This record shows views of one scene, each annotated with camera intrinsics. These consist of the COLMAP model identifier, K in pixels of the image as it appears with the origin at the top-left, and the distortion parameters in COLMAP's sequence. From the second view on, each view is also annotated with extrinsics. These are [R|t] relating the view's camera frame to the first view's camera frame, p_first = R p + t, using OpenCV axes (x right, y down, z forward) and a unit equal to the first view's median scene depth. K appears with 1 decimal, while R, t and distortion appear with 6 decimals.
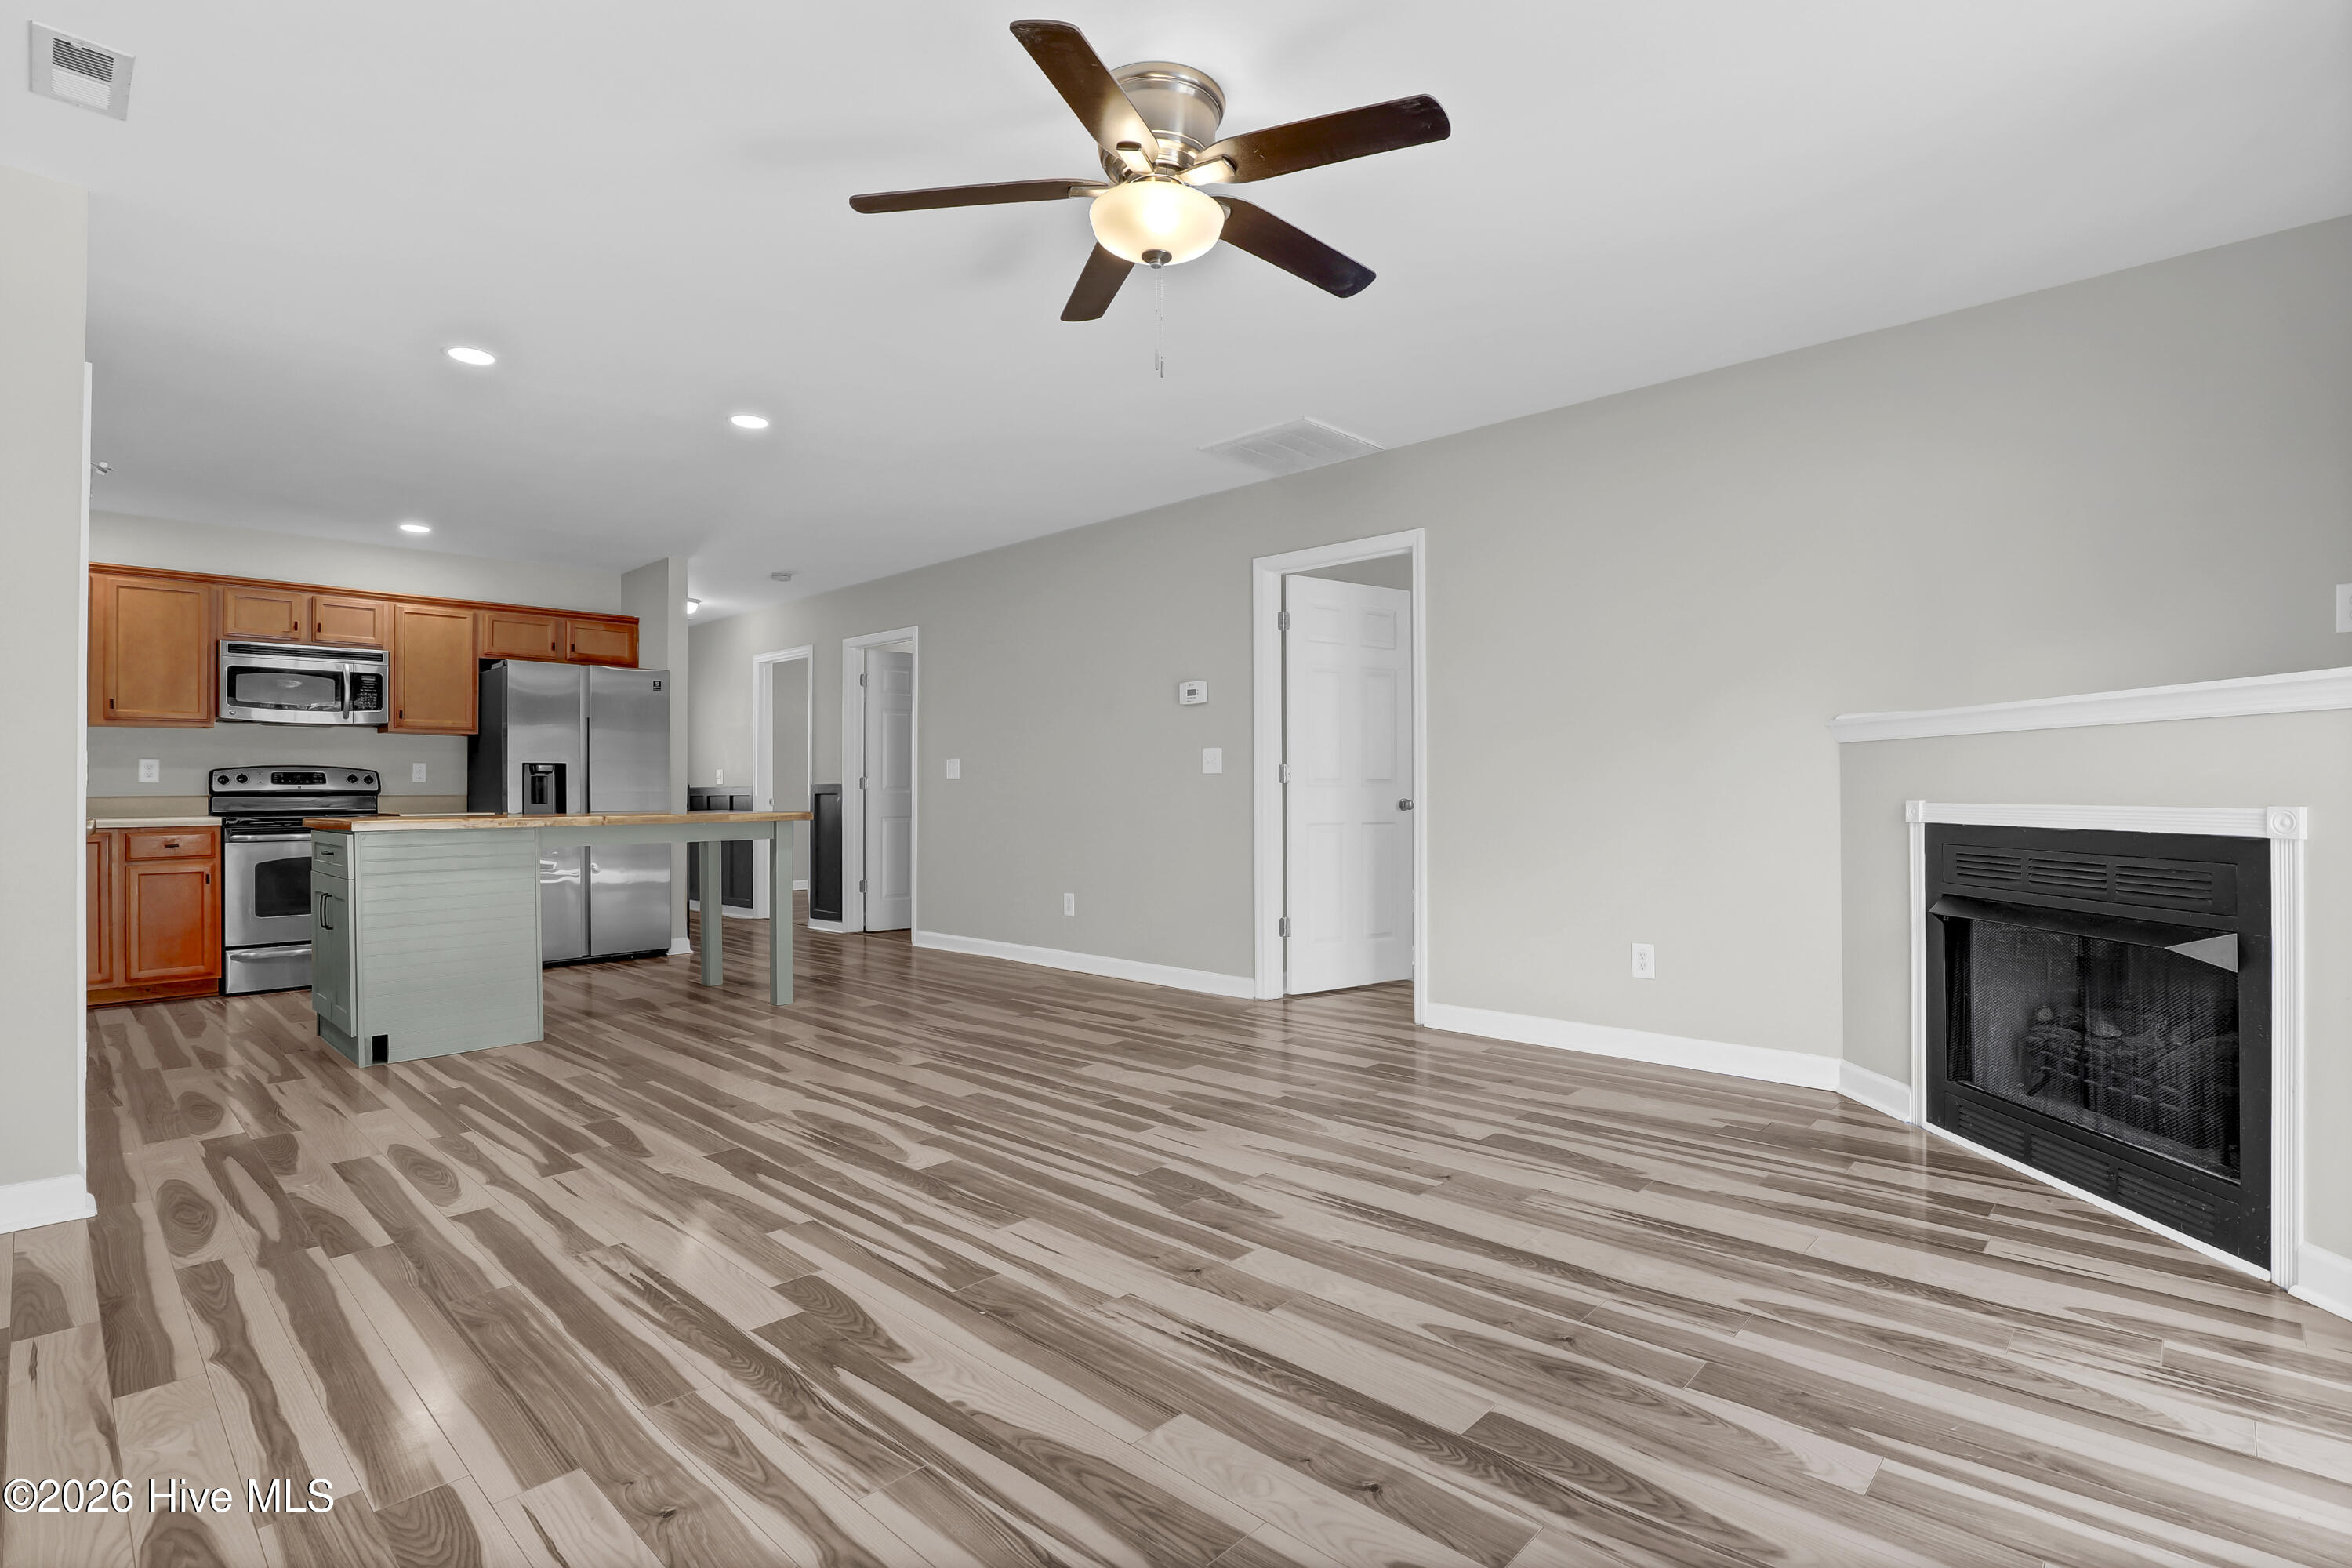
lens RADIAL K [[1114.9, 0, 1197.1], [0, 1114.9, 784.7], [0, 0, 1]] dist [-0.034052, 0.008056]
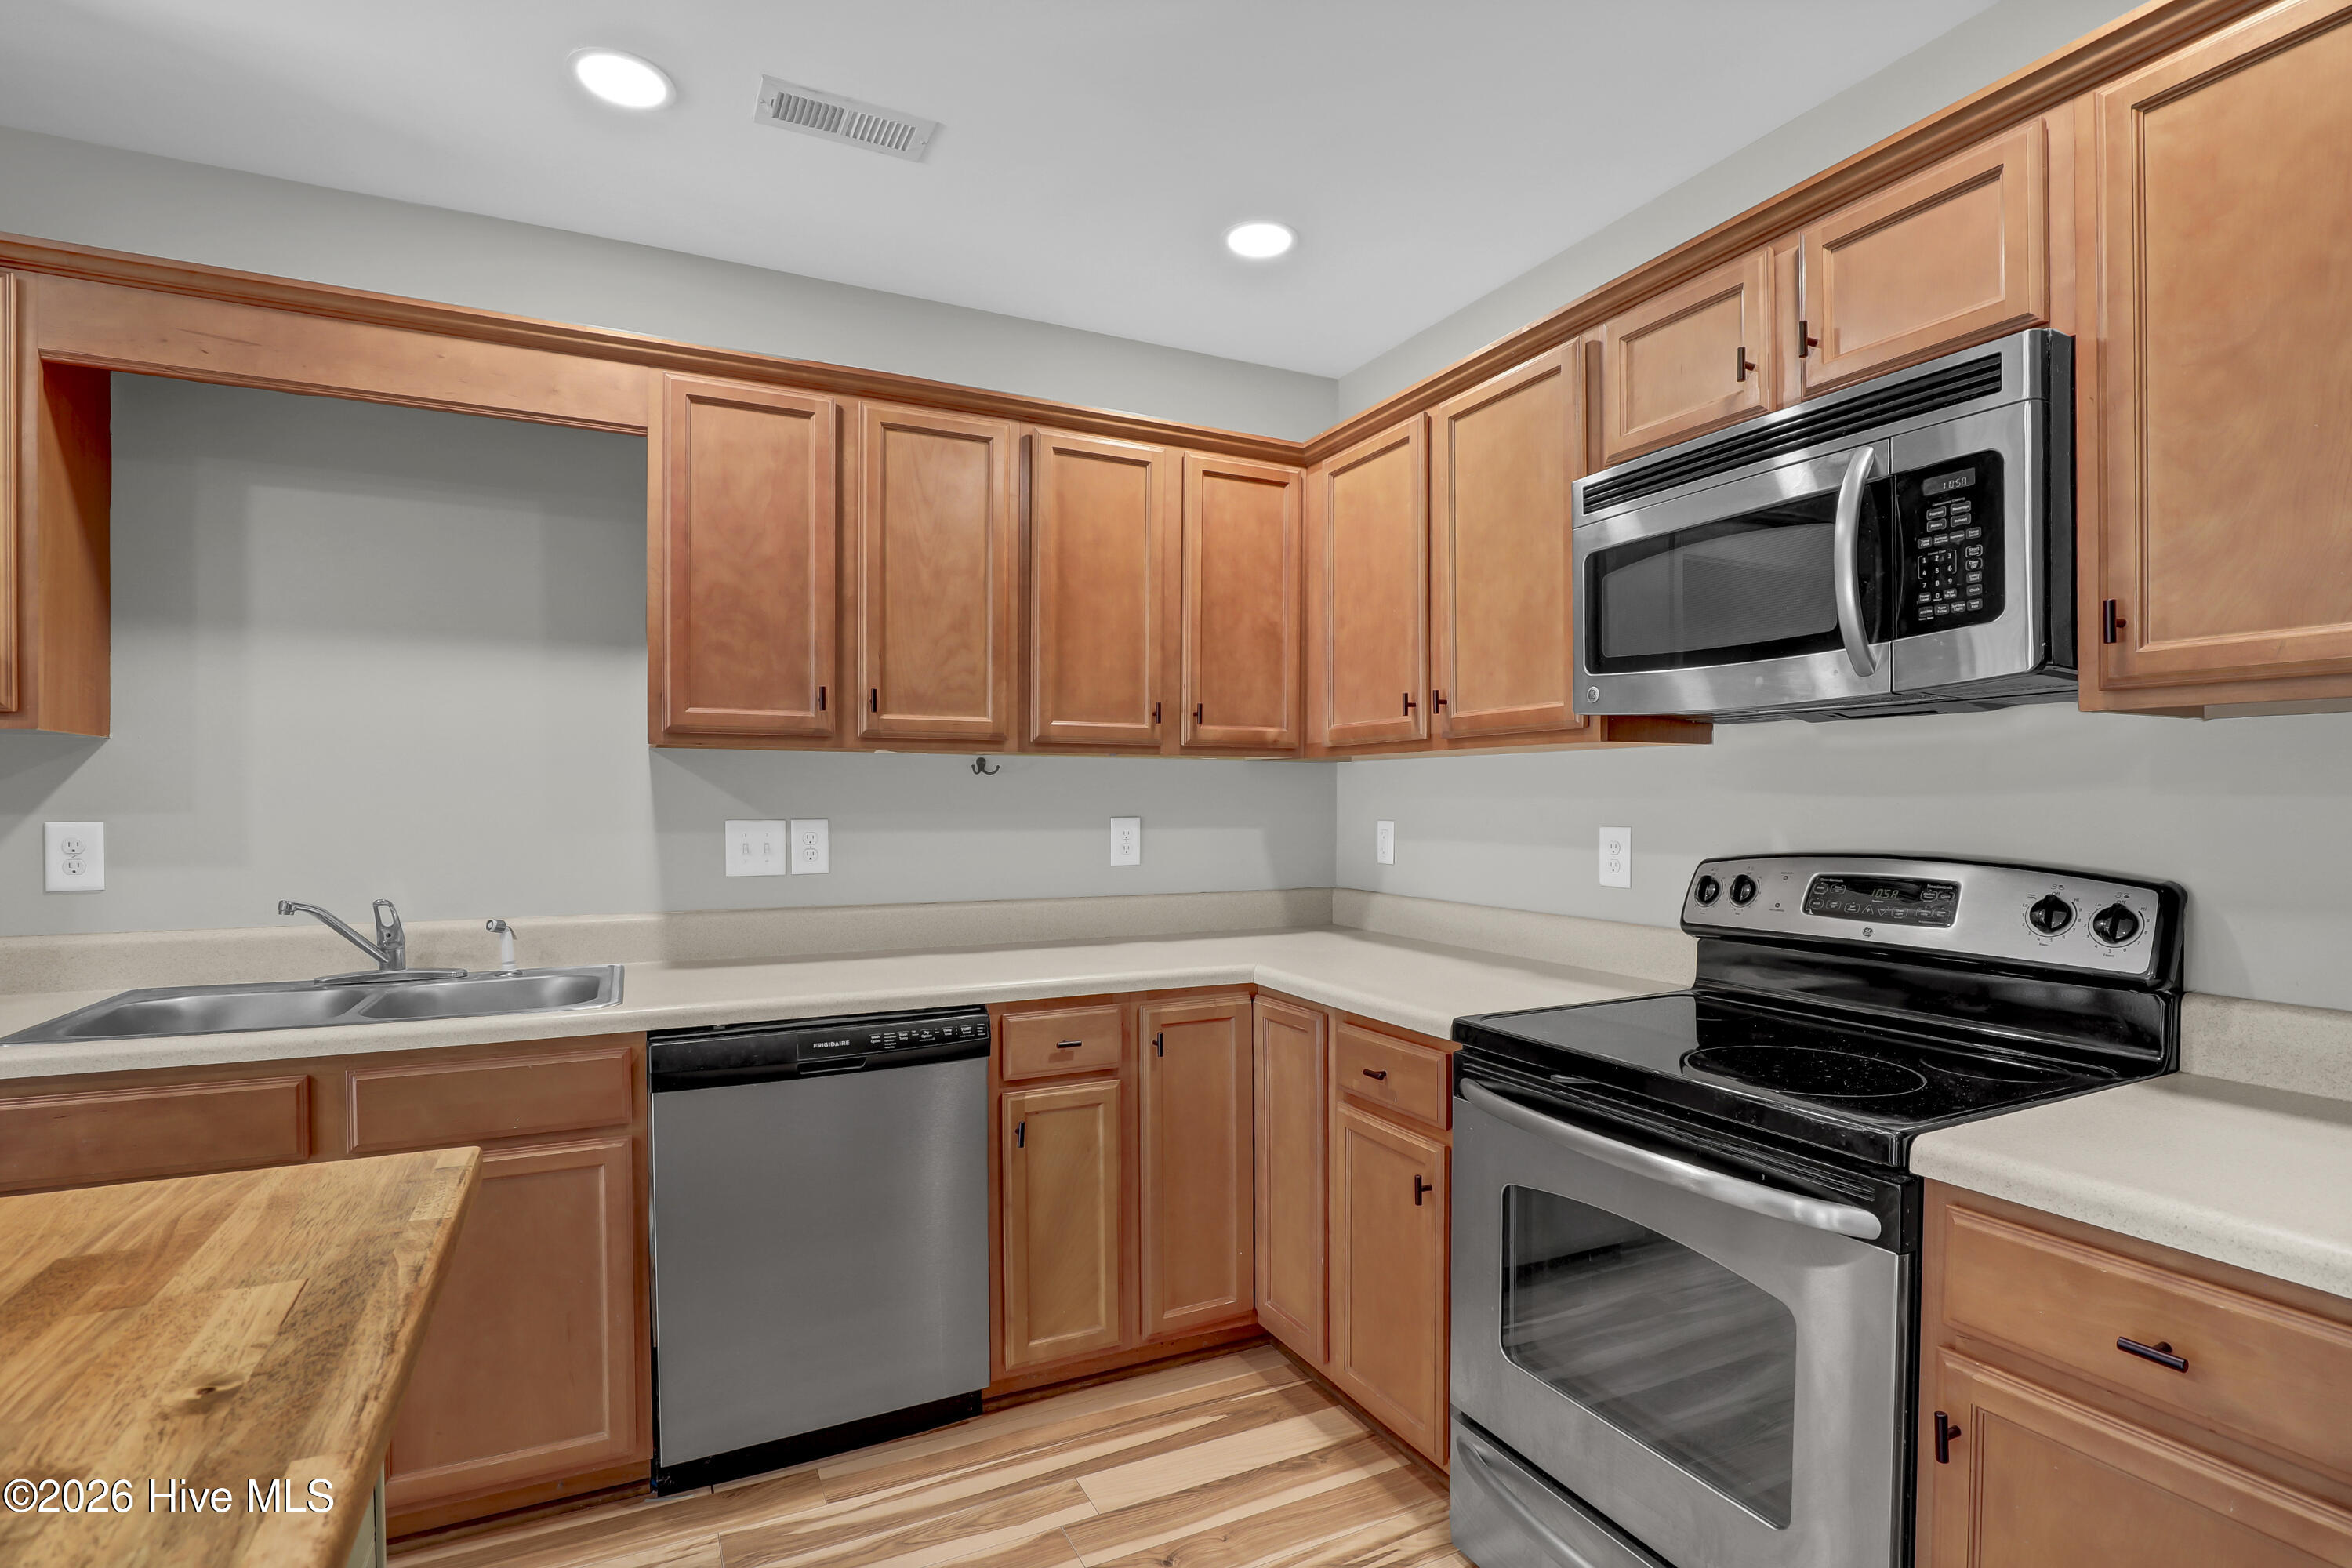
lens RADIAL K [[1126.0, 0, 1218.0], [0, 1126.0, 814.8], [0, 0, 1]] dist [-0.035559, 0.000206]
pose [[-0.336649, 0.017026, -0.941476, -1.031516], [0.005415, 0.999855, 0.016146, -0.070240], [0.941615, 0.000337, -0.336693, 1.964518]]
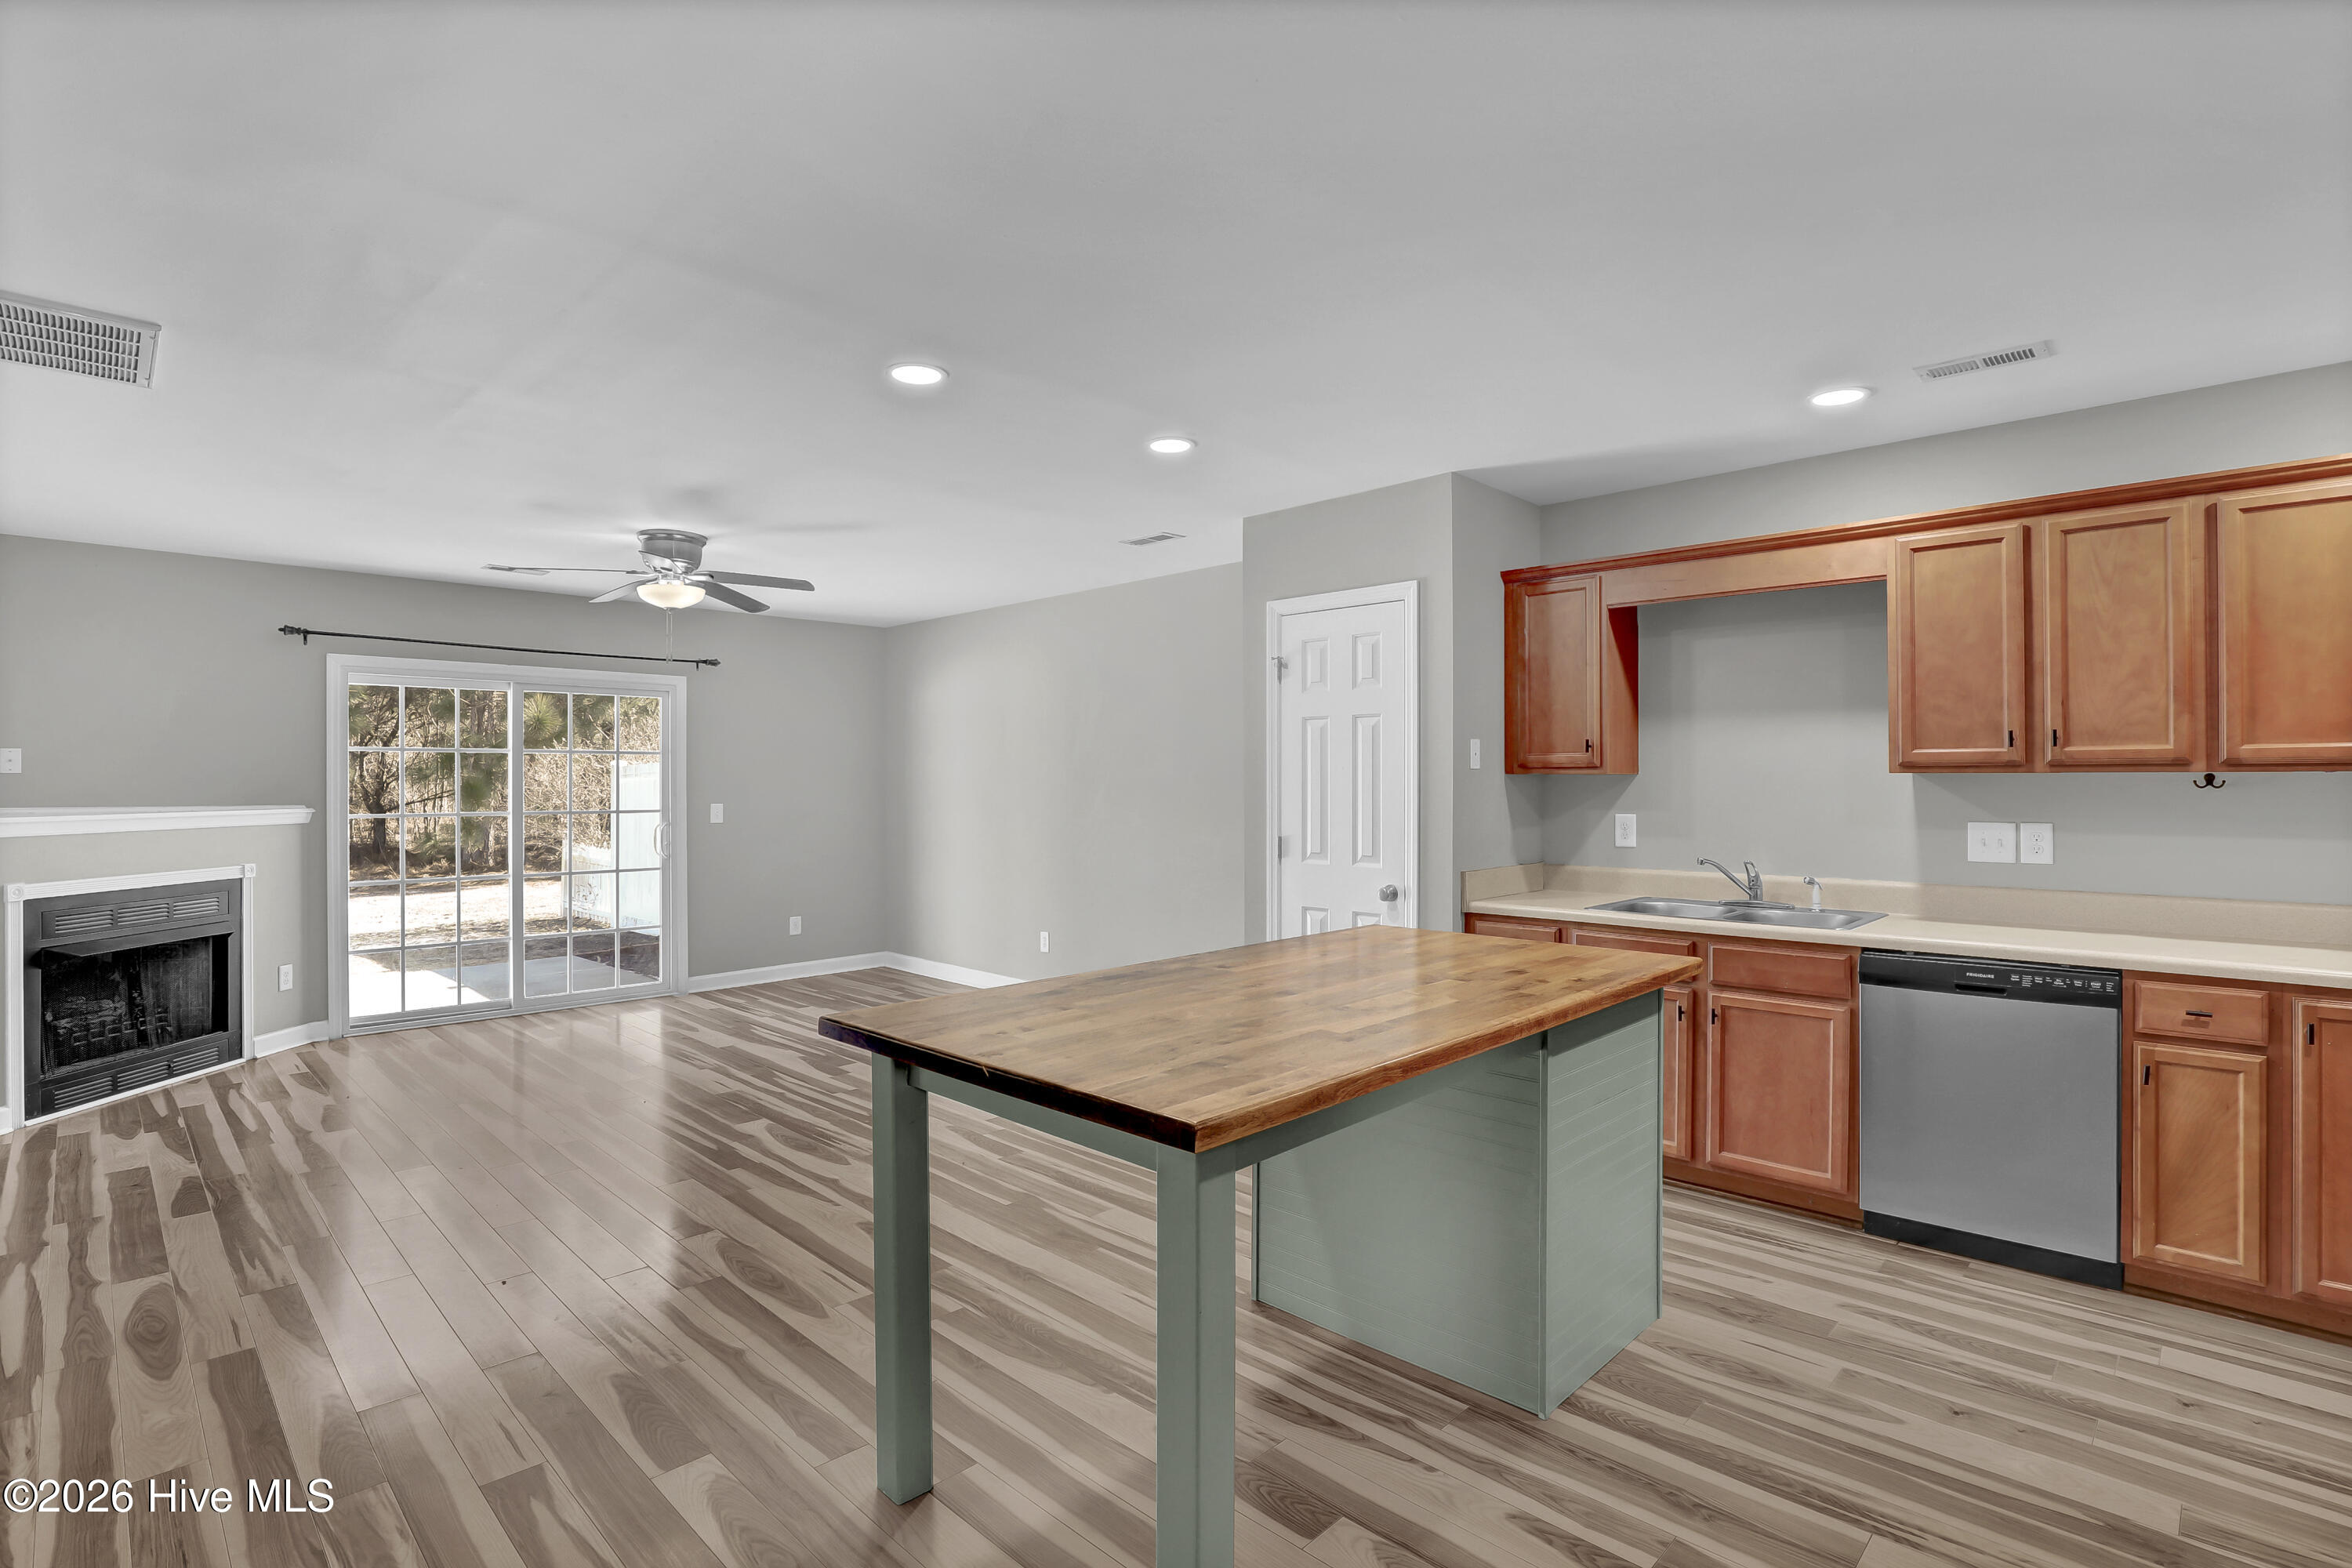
lens RADIAL K [[1114.9, 0, 1197.1], [0, 1114.9, 784.7], [0, 0, 1]] dist [-0.034052, 0.008056]
pose [[-0.999738, 0.009226, 0.020943, -0.895148], [0.009179, 0.999955, -0.002337, -0.100261], [-0.020964, -0.002144, -0.999778, 2.544226]]
